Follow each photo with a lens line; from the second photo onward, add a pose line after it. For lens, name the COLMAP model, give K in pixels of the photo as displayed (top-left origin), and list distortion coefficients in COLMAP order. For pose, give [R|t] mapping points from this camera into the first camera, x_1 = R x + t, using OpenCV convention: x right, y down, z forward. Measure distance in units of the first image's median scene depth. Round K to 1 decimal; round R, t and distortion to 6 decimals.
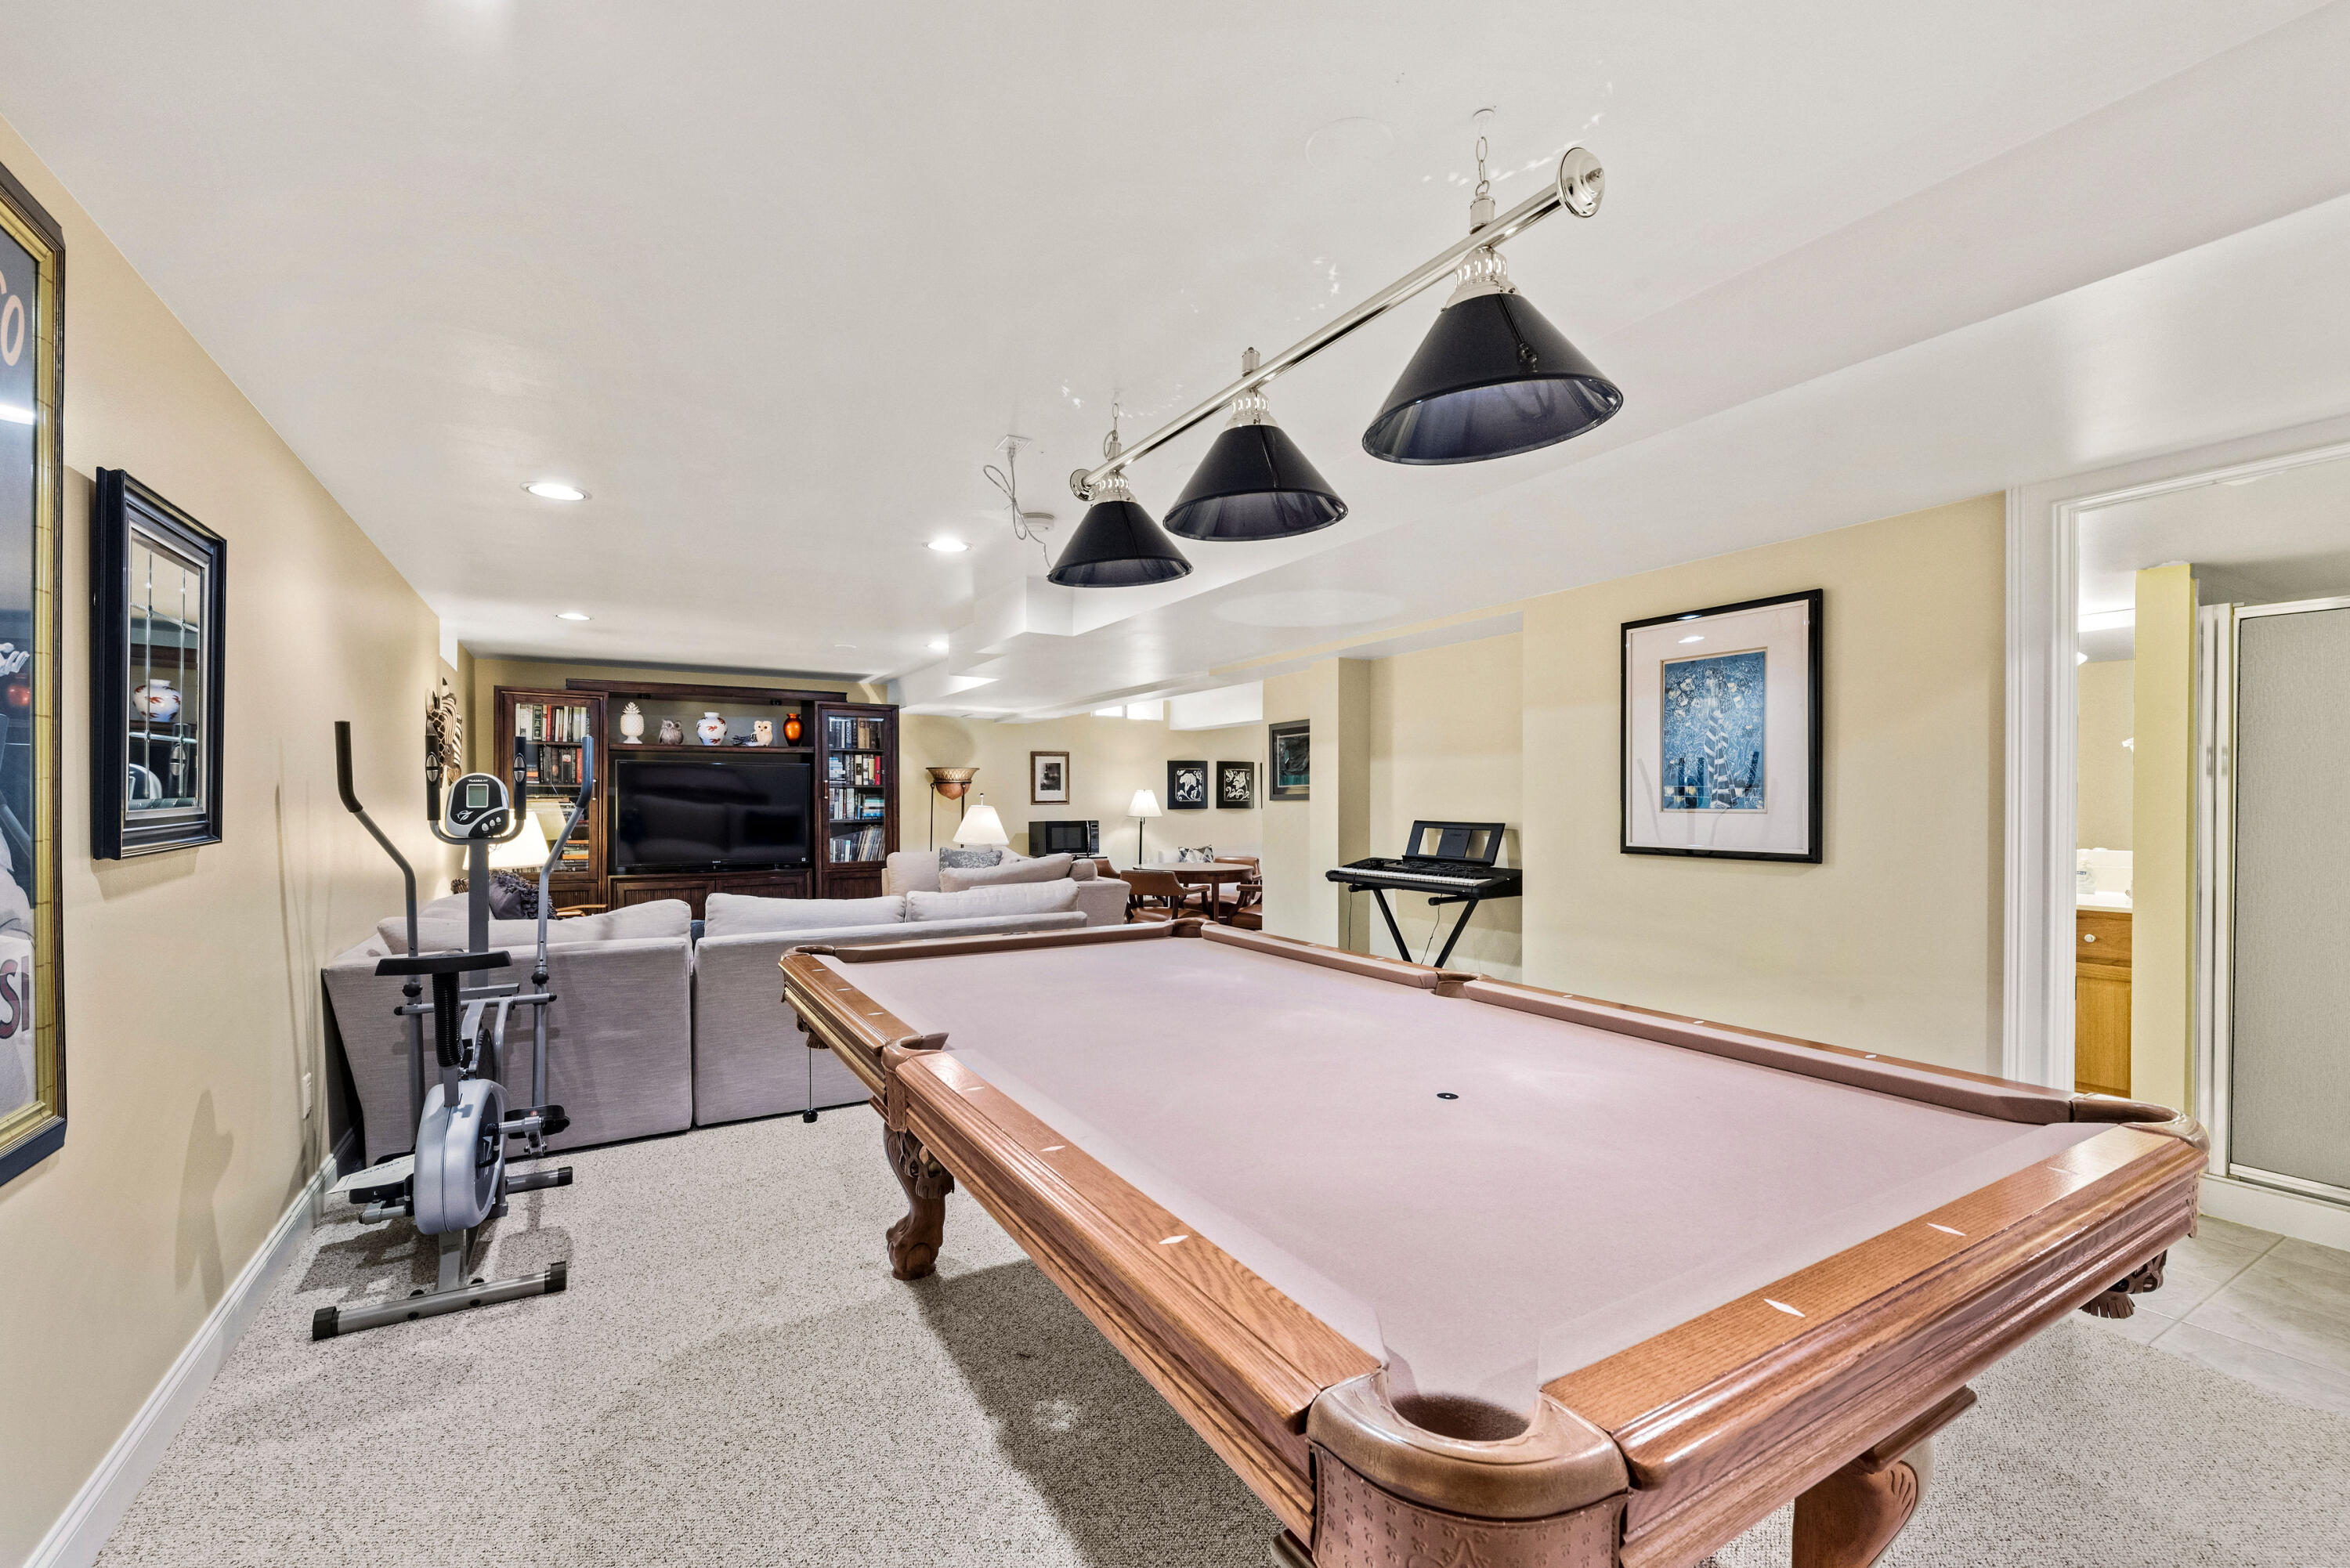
lens RADIAL K [[985.2, 0, 1174.8], [0, 985.2, 791.5], [0, 0, 1]] dist [0.016769, -0.010152]
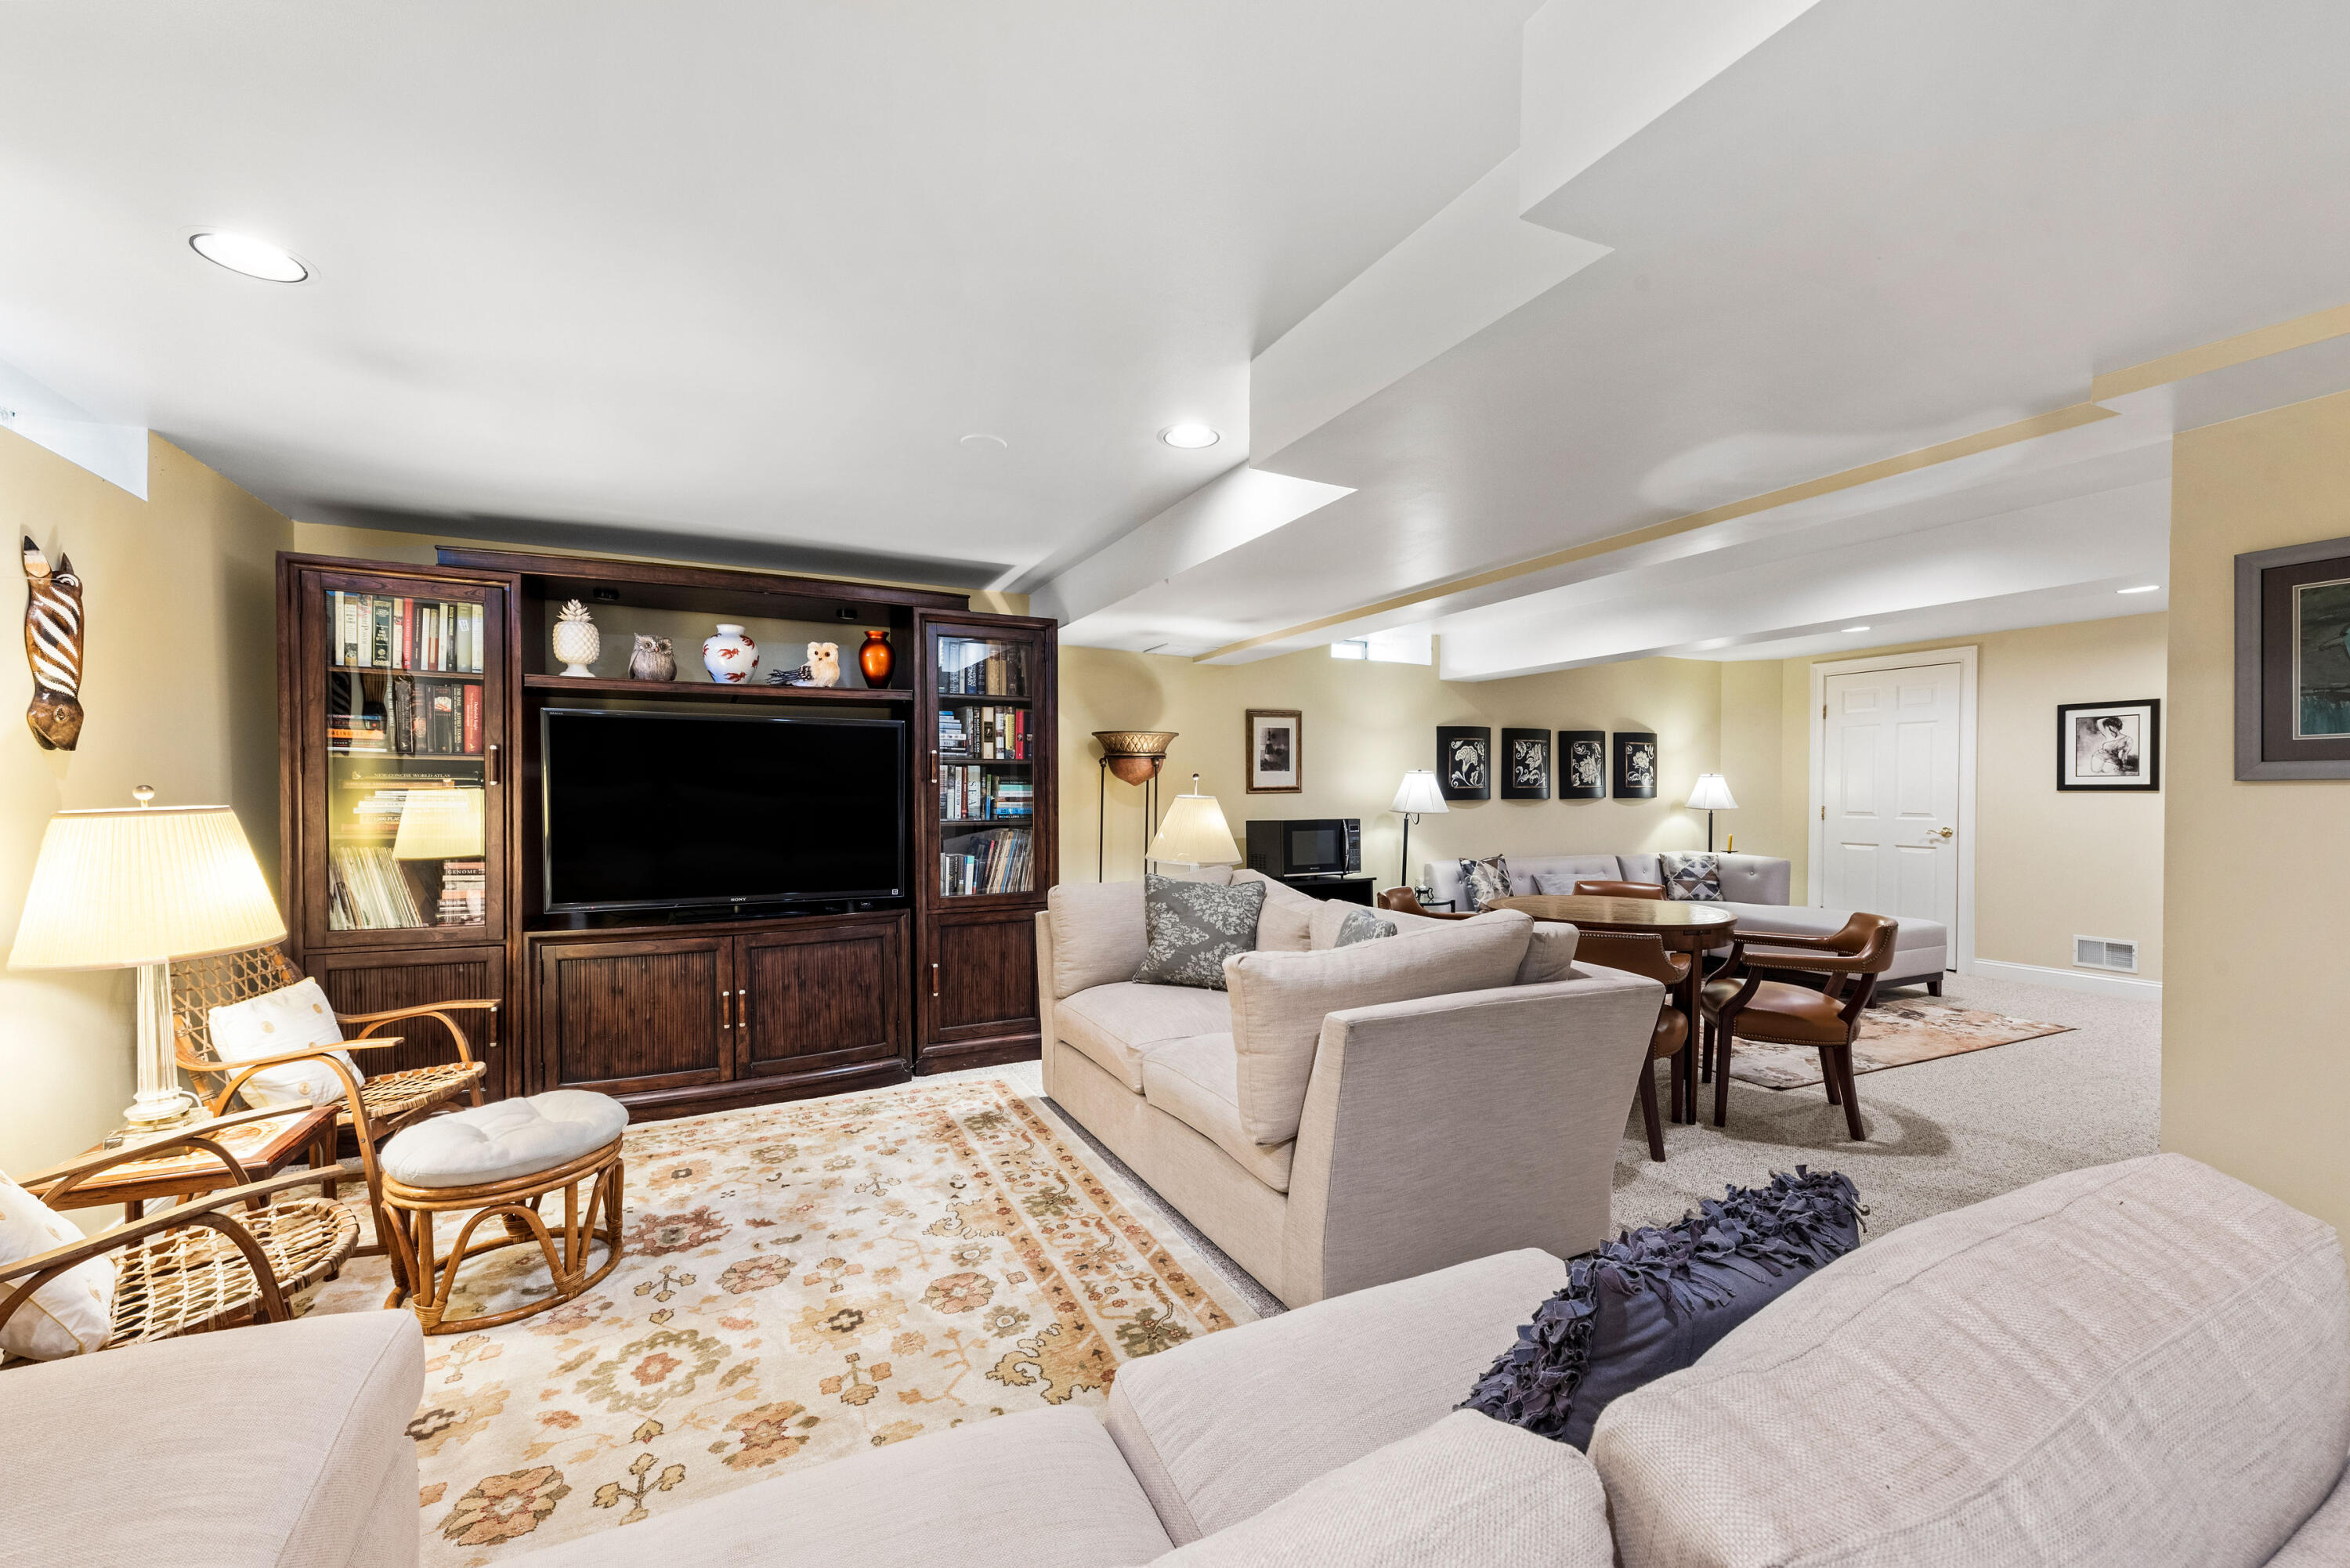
lens RADIAL K [[931.9, 0, 1188.1], [0, 931.9, 784.6], [0, 0, 1]] dist [0.002099, 0.000317]
pose [[0.998165, -0.001236, -0.060538, -0.170810], [0.001497, 0.999990, 0.004273, 0.005925], [0.060532, -0.004356, 0.998157, 0.463398]]
